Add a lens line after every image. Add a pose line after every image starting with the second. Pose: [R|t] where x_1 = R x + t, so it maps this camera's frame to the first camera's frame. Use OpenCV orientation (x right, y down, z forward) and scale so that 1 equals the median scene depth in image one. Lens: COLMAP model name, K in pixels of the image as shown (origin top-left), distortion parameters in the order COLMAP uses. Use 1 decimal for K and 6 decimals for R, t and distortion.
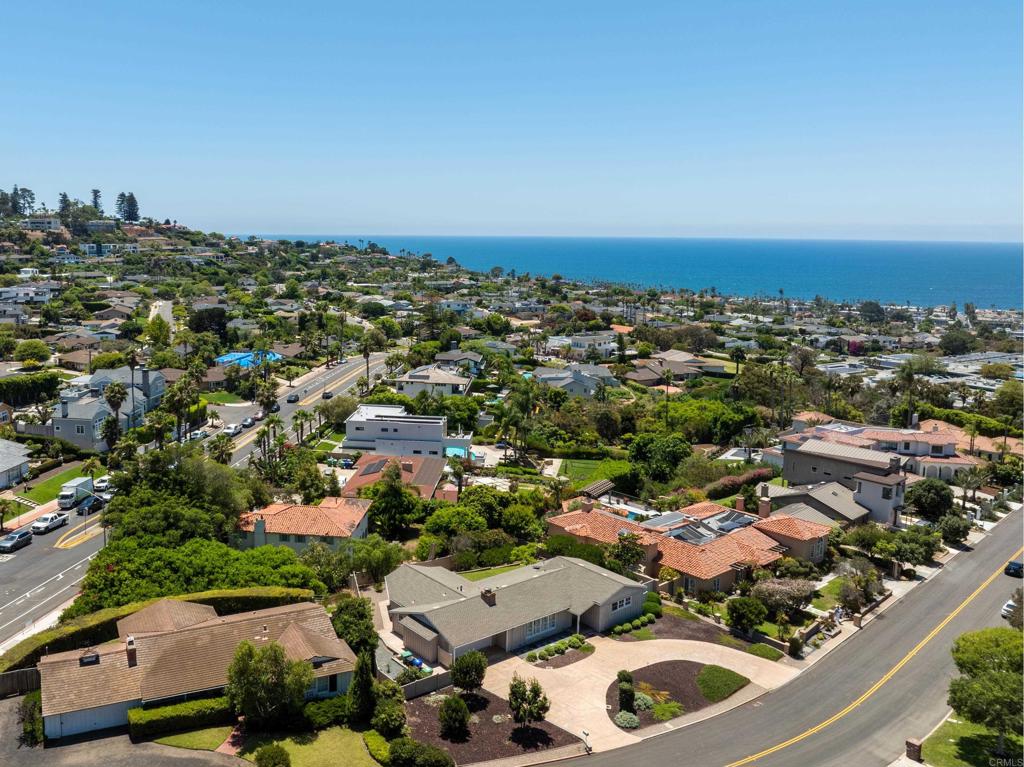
lens RADIAL K [[859.1, 0, 412.3], [0, 859.1, 328.7], [0, 0, 1]] dist [-0.033680, -0.022985]
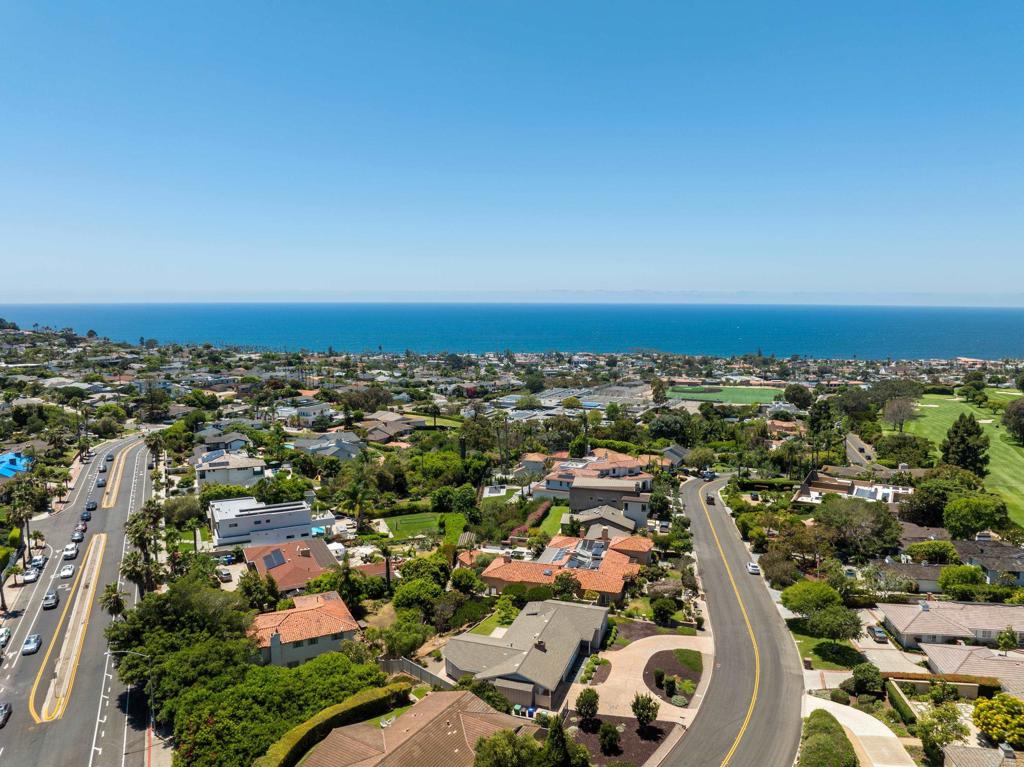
lens RADIAL K [[721.0, 0, 513.6], [0, 721.0, 385.7], [0, 0, 1]] dist [-0.033235, -0.001031]
pose [[0.815140, -0.073440, 0.574590, -0.516593], [0.068022, 0.997203, 0.030956, -0.117235], [-0.575257, 0.013851, 0.817856, 0.101139]]
